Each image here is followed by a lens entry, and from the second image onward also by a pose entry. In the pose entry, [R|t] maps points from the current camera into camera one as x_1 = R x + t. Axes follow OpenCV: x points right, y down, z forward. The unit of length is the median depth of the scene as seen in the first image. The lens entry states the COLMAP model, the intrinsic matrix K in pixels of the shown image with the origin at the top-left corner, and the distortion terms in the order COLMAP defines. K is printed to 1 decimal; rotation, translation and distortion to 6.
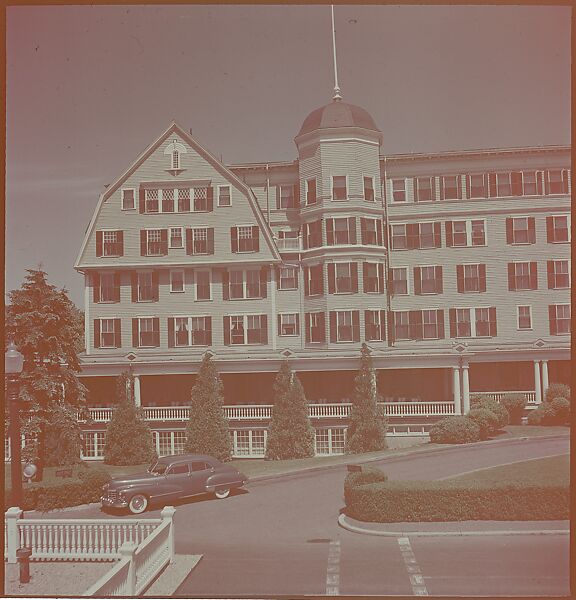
lens RADIAL K [[743.1, 0, 285.8], [0, 743.1, 311.6], [0, 0, 1]] dist [-0.016985, -0.050227]
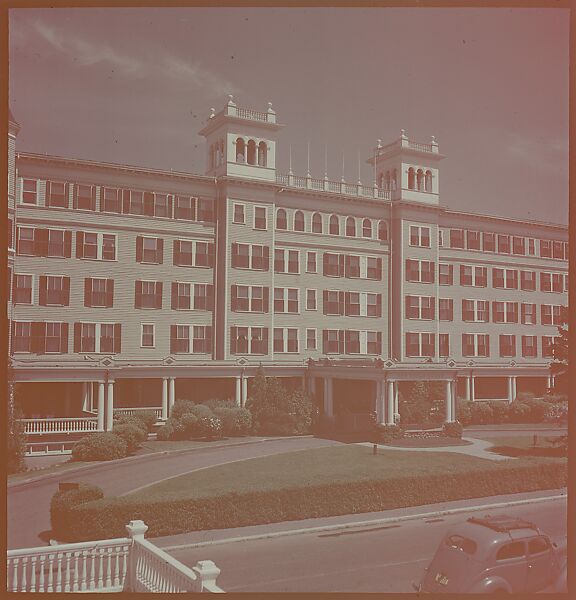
lens RADIAL K [[784.8, 0, 285.4], [0, 784.8, 313.7], [0, 0, 1]] dist [0.011665, -0.044414]
pose [[0.807387, 0.069363, 0.585931, -0.161328], [-0.059790, 0.997572, -0.035707, 0.005511], [-0.586986, -0.006204, 0.809574, 0.015626]]
